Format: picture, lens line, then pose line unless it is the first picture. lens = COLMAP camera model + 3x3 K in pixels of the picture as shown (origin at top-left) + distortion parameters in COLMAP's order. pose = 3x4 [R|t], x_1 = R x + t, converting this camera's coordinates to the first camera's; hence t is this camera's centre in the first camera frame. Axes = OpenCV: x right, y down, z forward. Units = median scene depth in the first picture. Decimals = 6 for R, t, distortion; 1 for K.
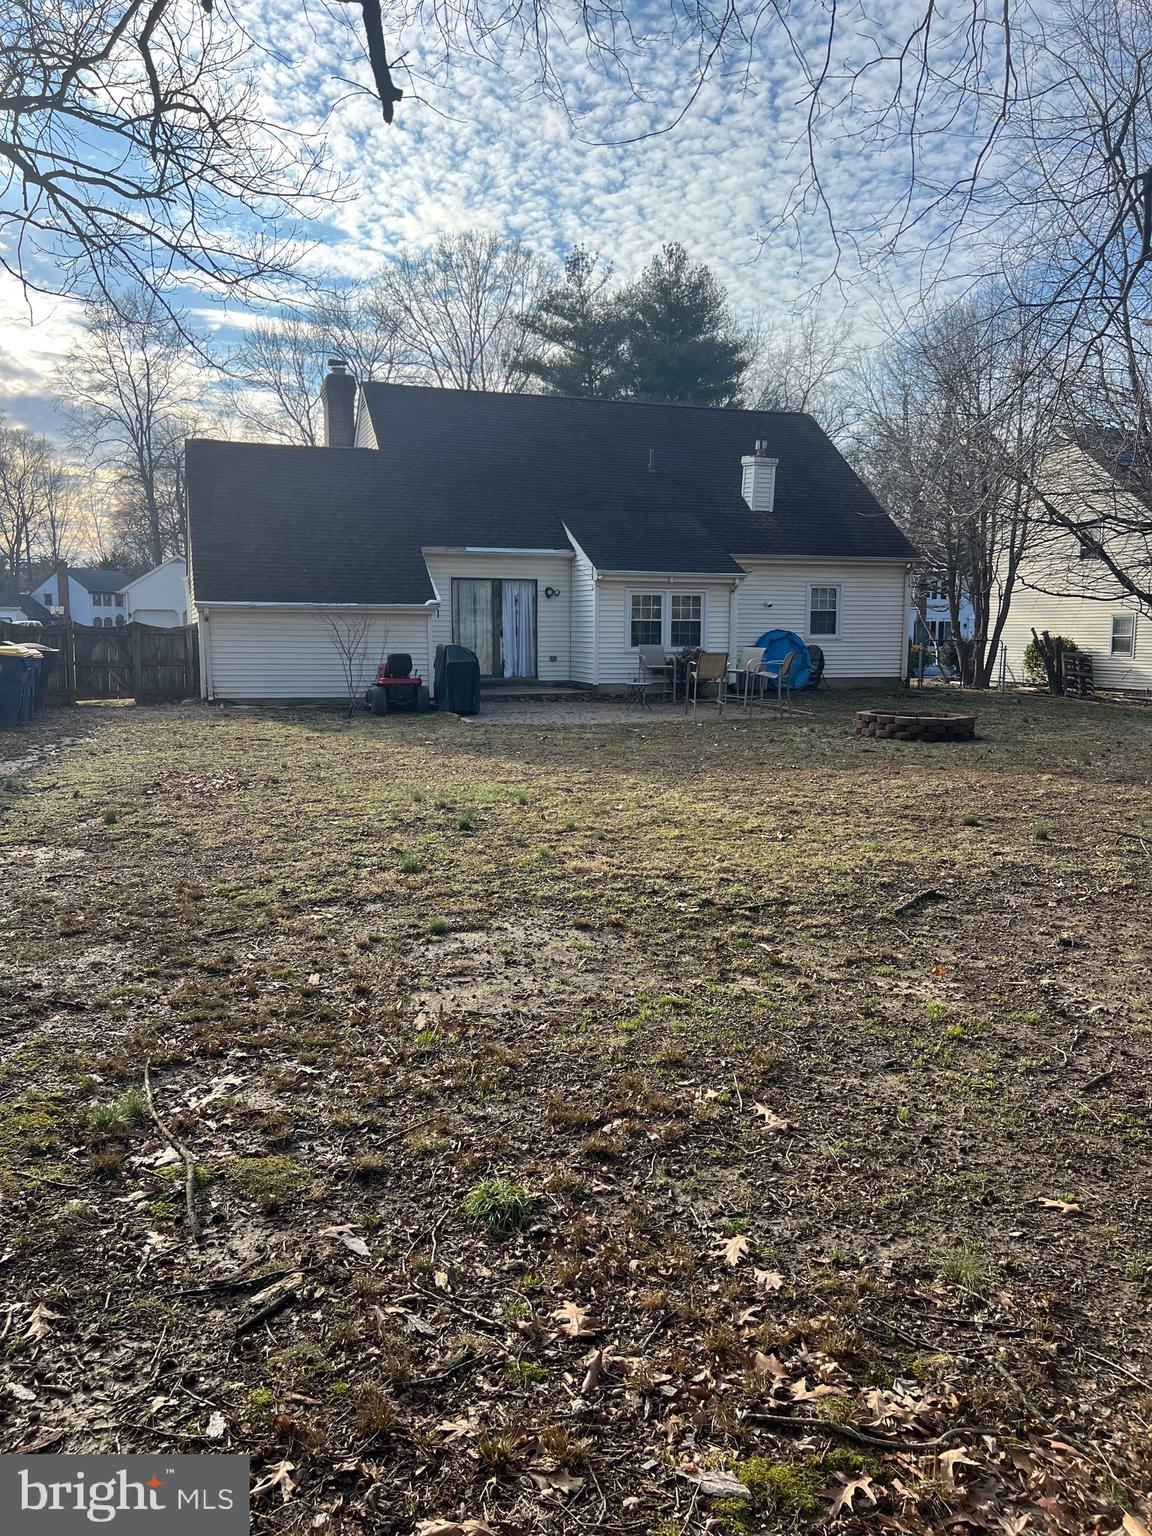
lens RADIAL K [[1155.9, 0, 579.5], [0, 1155.9, 762.8], [0, 0, 1]] dist [0.078597, -0.095456]
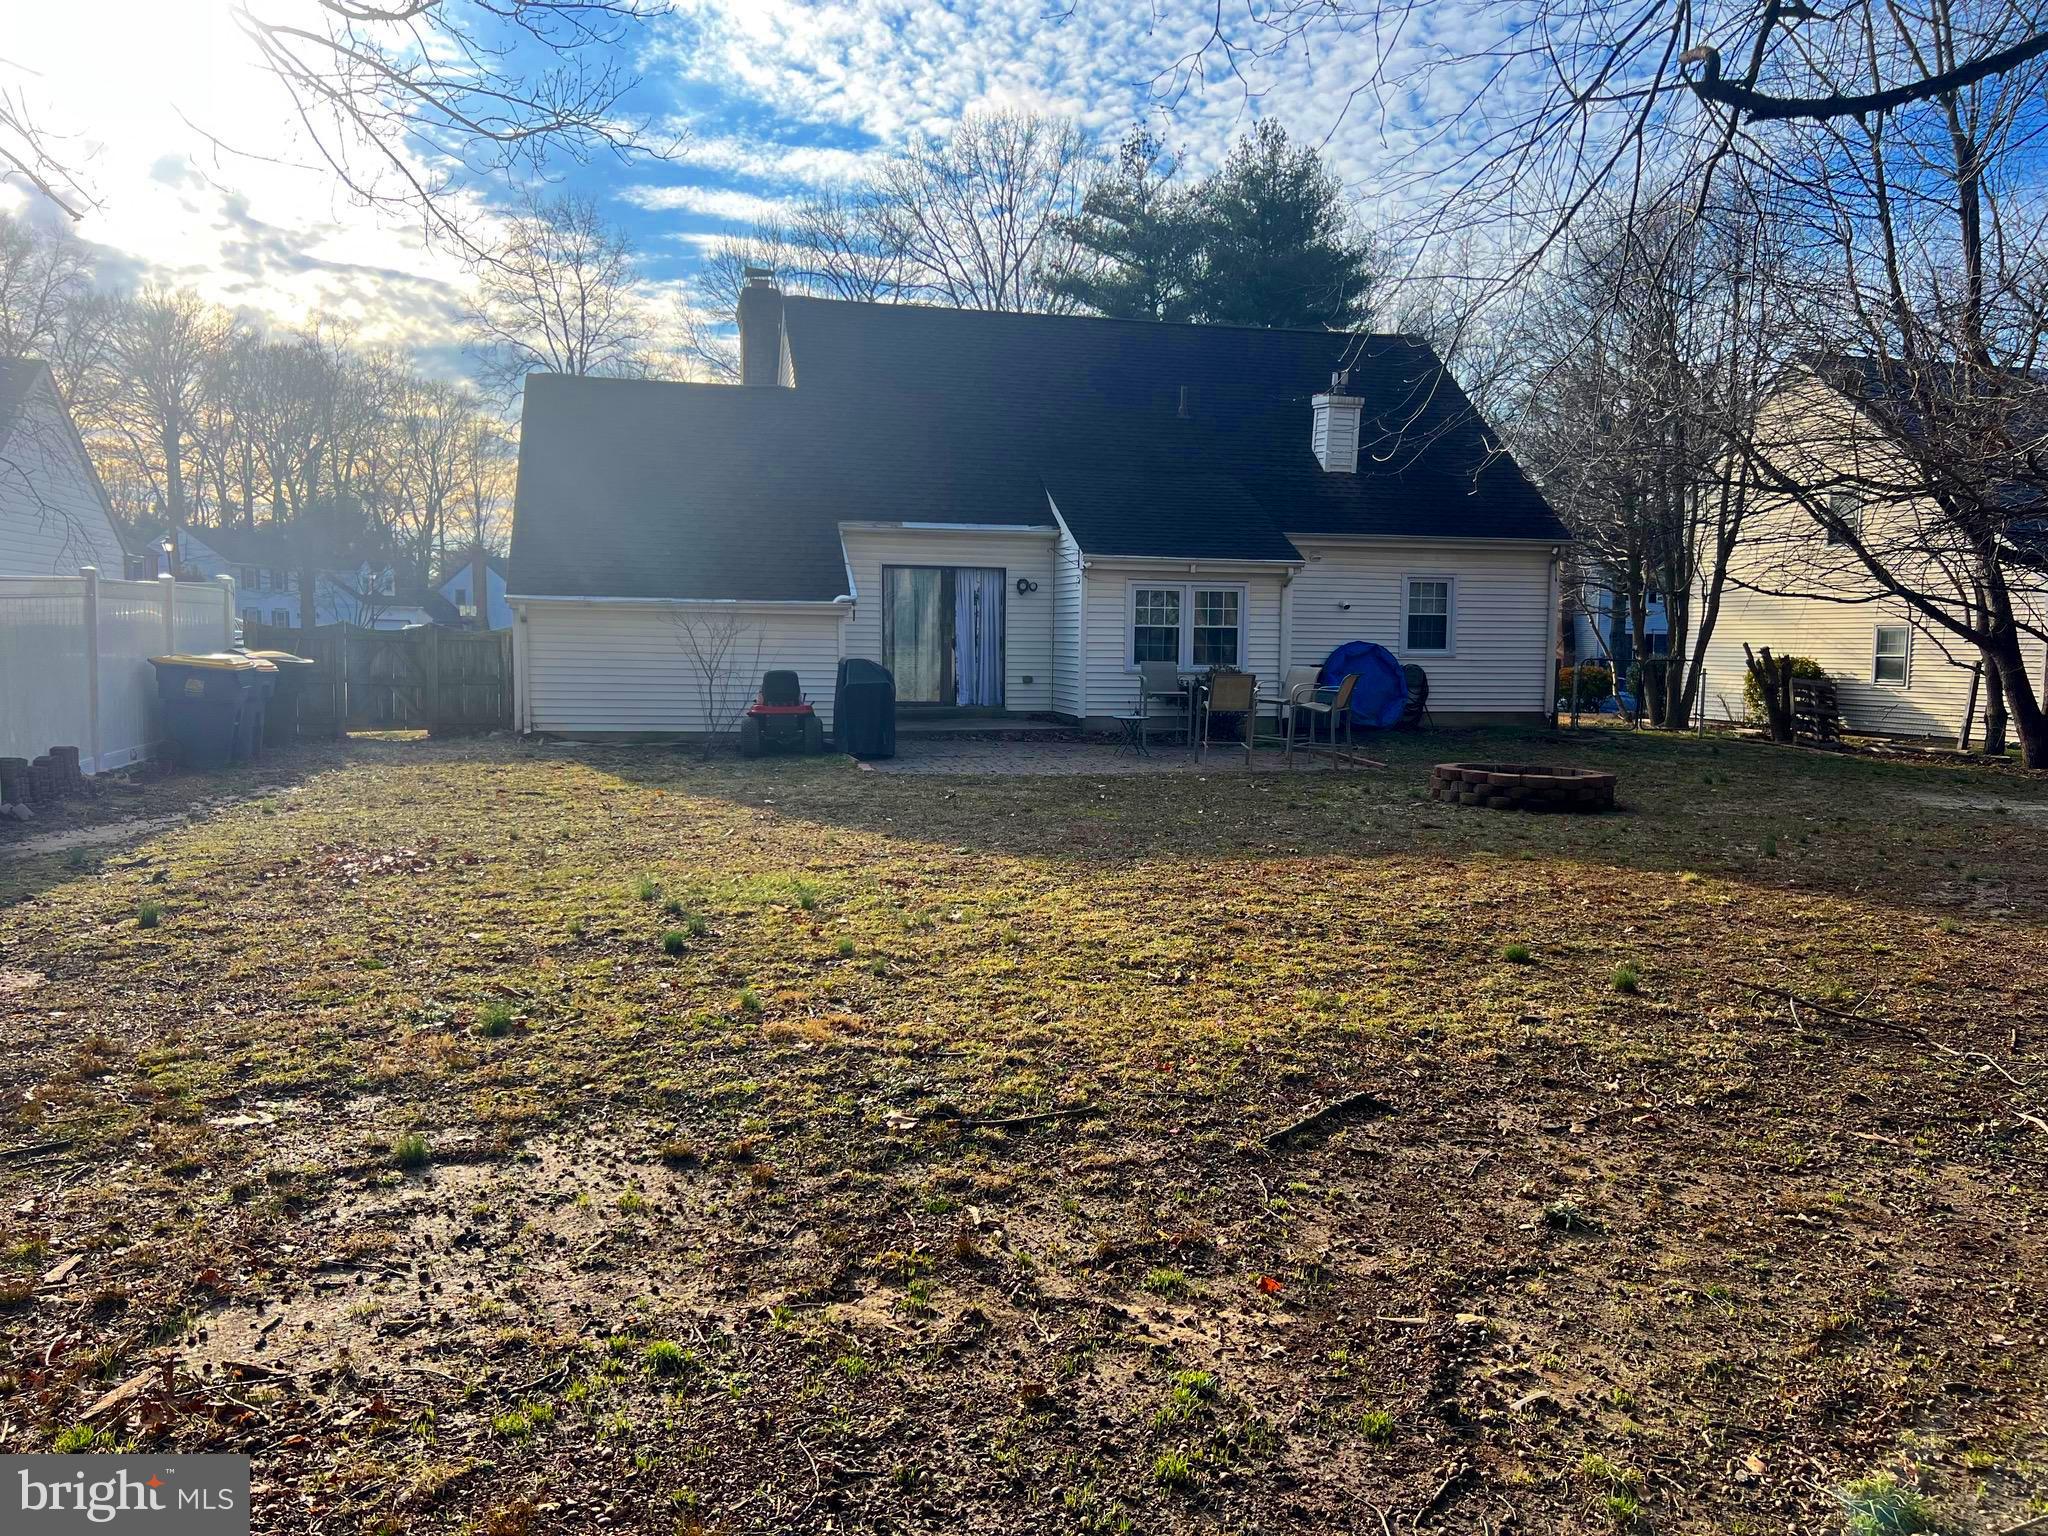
lens RADIAL K [[1541.2, 0, 1034.1], [0, 1541.2, 755.6], [0, 0, 1]] dist [0.078597, -0.095456]
pose [[0.995969, 0.014748, -0.088474, 0.074013], [-0.018288, 0.999059, -0.039337, -0.008248], [0.087810, 0.040797, 0.995301, 0.080660]]
